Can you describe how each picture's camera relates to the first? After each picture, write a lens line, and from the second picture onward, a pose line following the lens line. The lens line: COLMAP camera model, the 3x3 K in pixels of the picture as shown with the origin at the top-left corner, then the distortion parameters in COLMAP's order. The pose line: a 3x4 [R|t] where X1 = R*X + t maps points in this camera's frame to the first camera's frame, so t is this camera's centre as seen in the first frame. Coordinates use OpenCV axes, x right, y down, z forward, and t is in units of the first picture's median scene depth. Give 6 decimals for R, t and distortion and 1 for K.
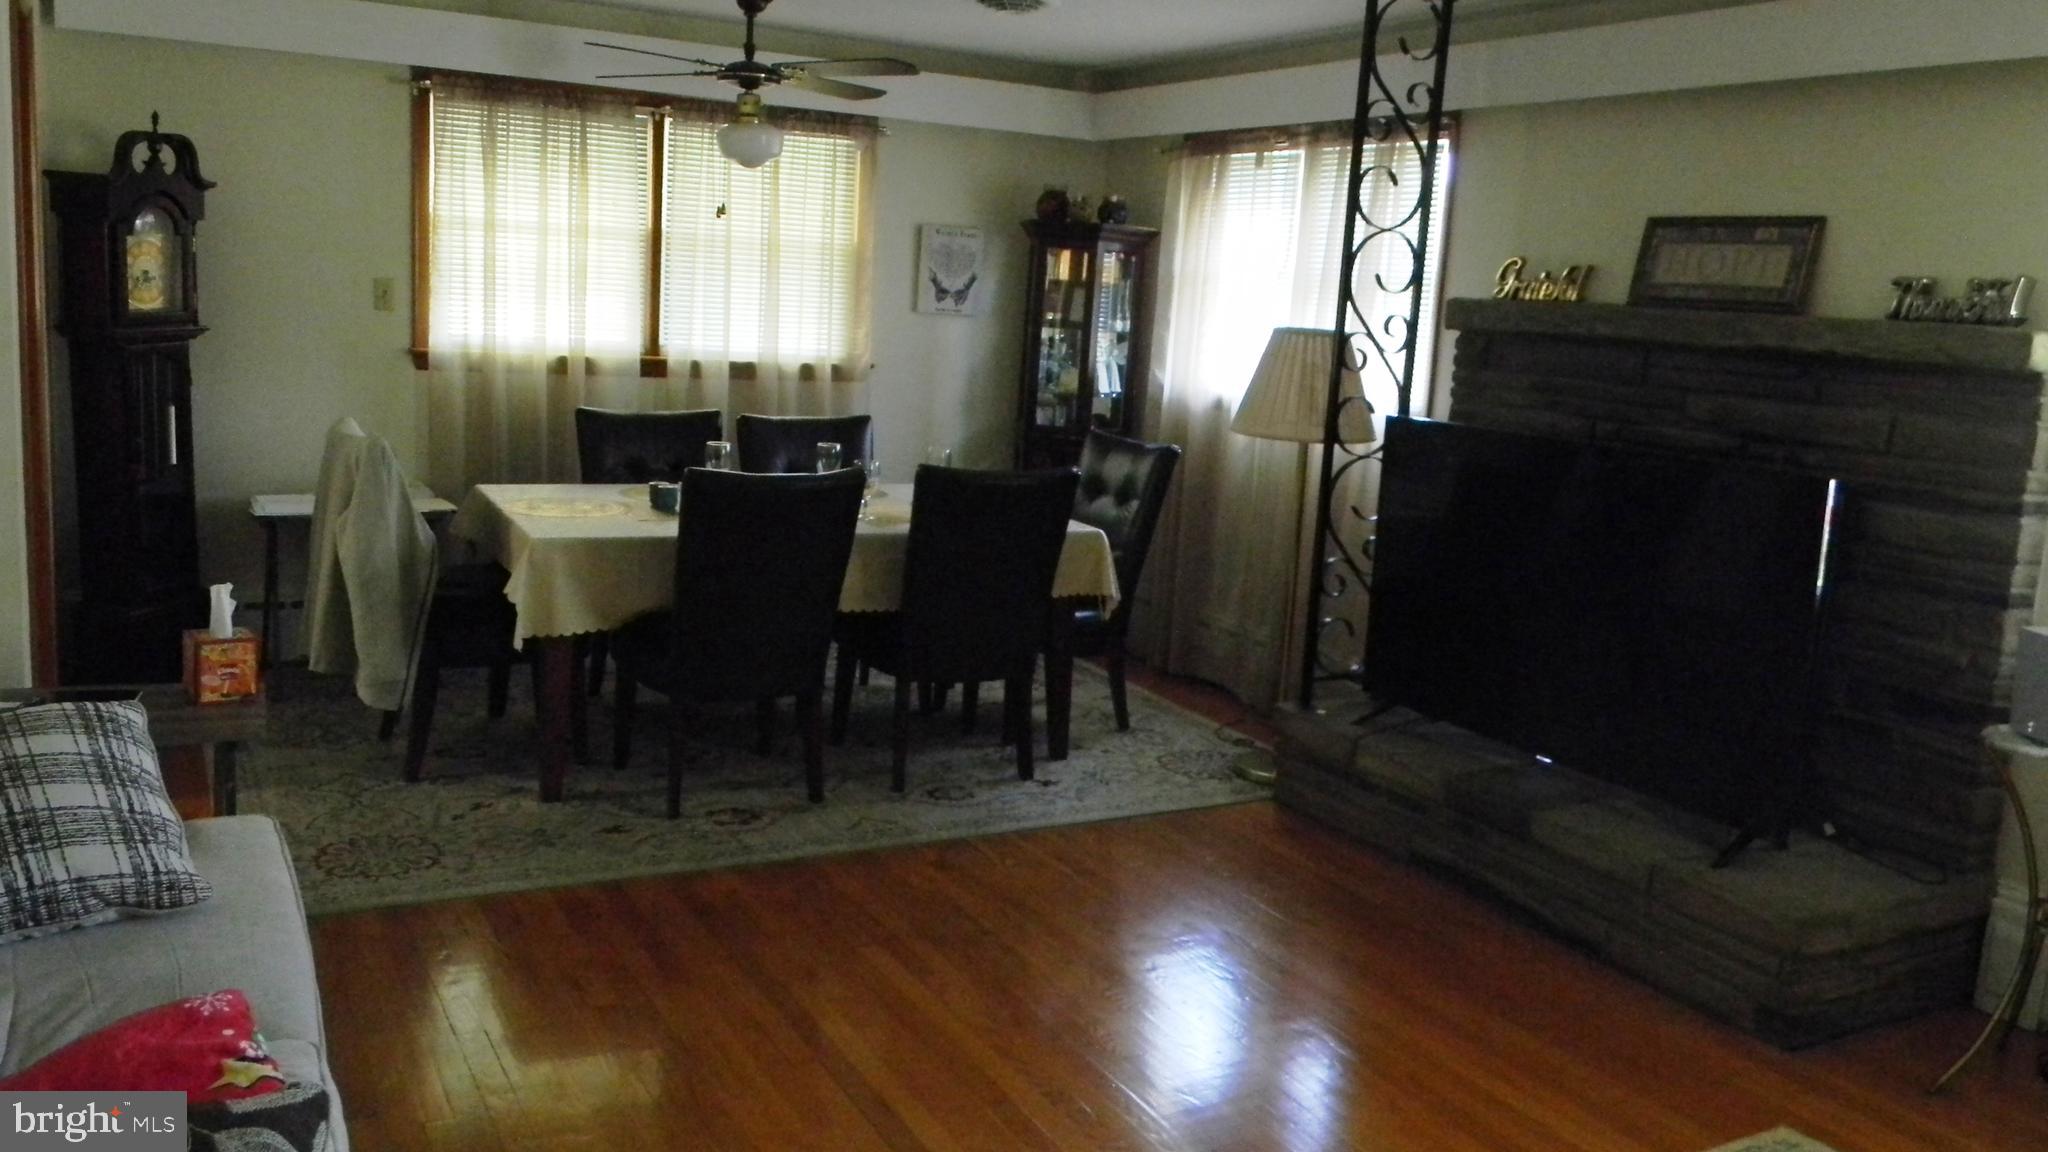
lens RADIAL K [[1654.2, 0, 1026.7], [0, 1654.2, 558.4], [0, 0, 1]] dist [0.017822, -0.038688]
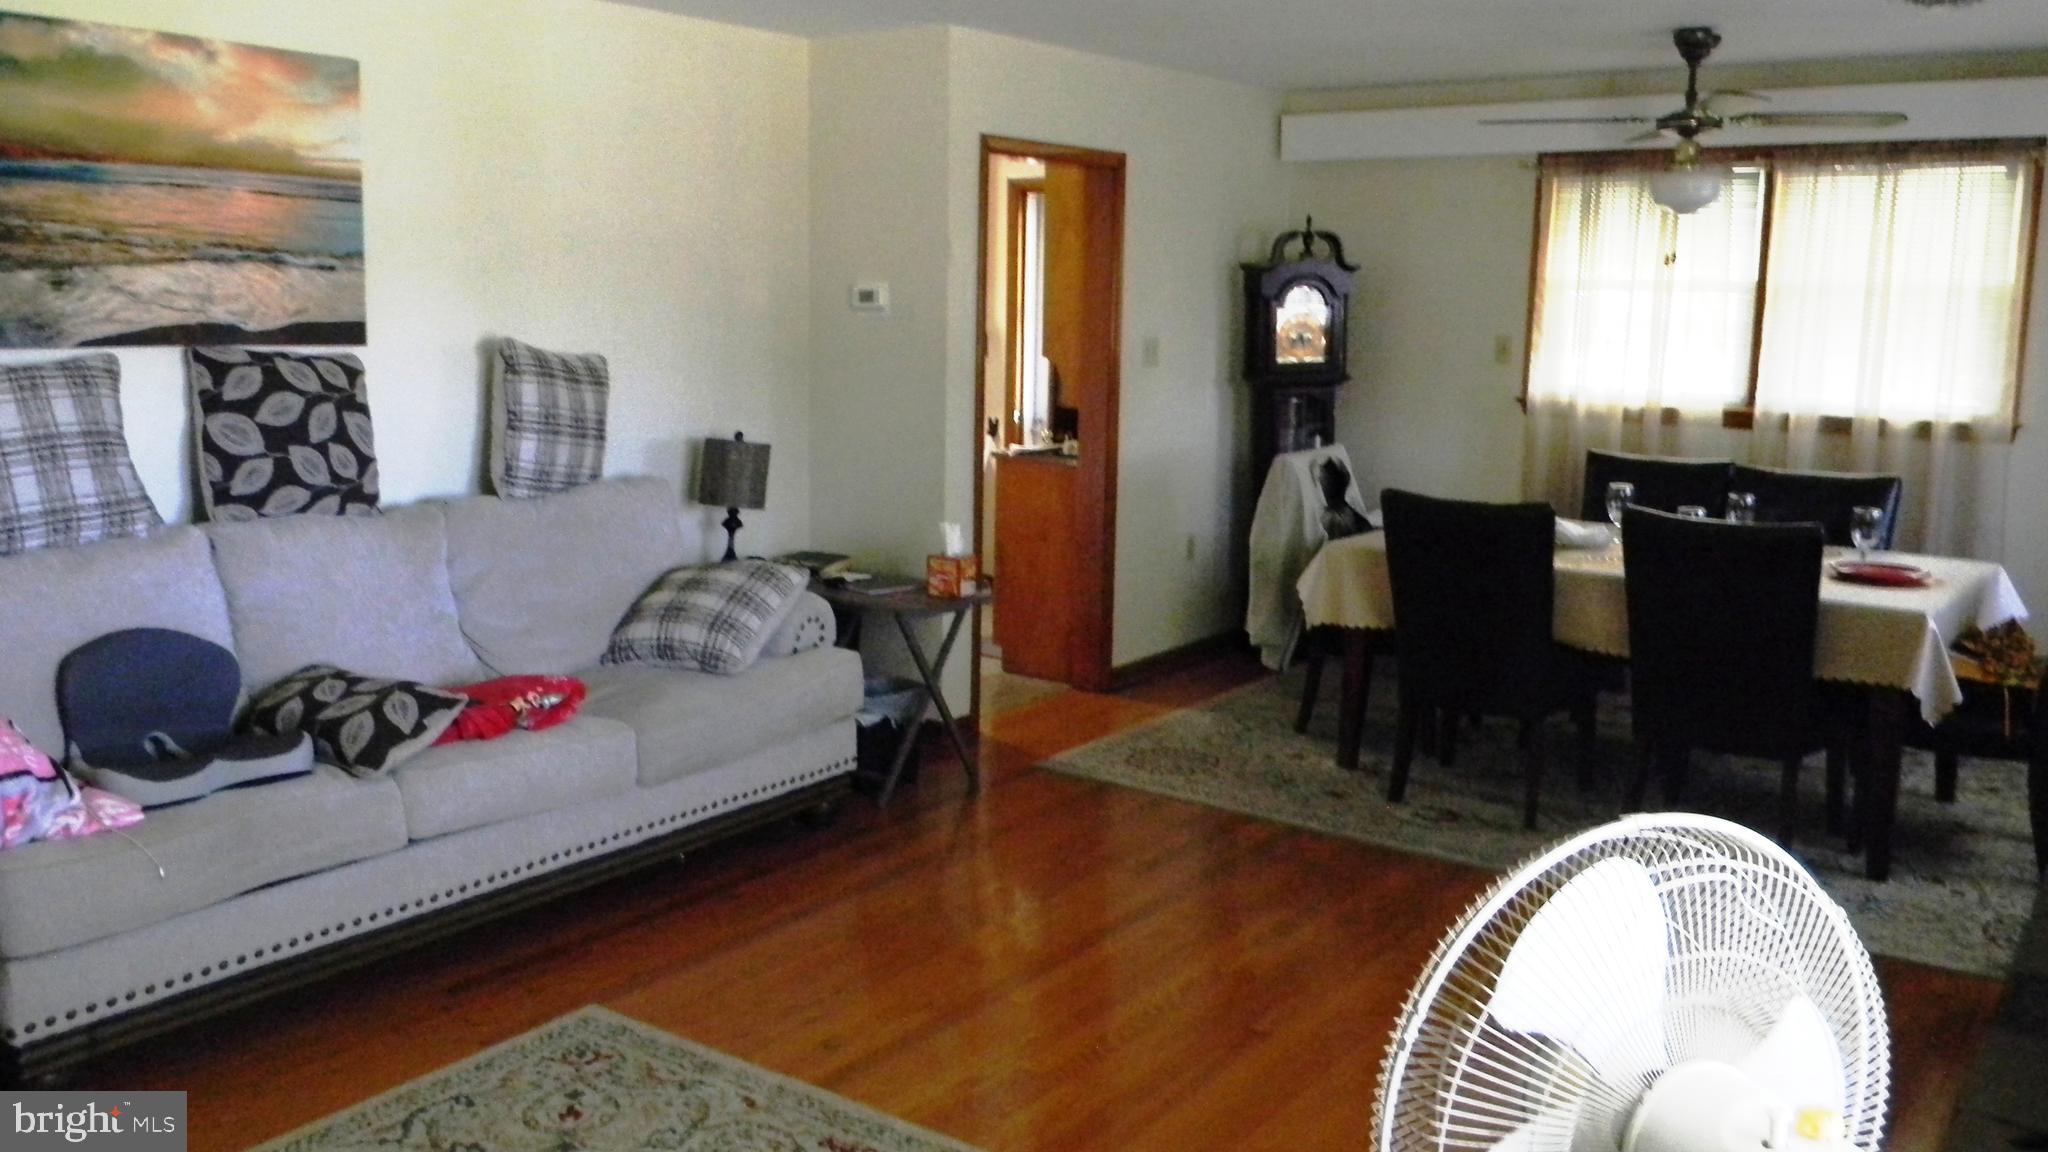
lens RADIAL K [[1654.2, 0, 1026.7], [0, 1654.2, 558.4], [0, 0, 1]] dist [0.017822, -0.038688]
pose [[0.428598, 0.093572, -0.898637, 0.575607], [-0.140622, 0.989410, 0.035956, -0.010211], [0.892485, 0.110957, 0.437218, 0.227413]]
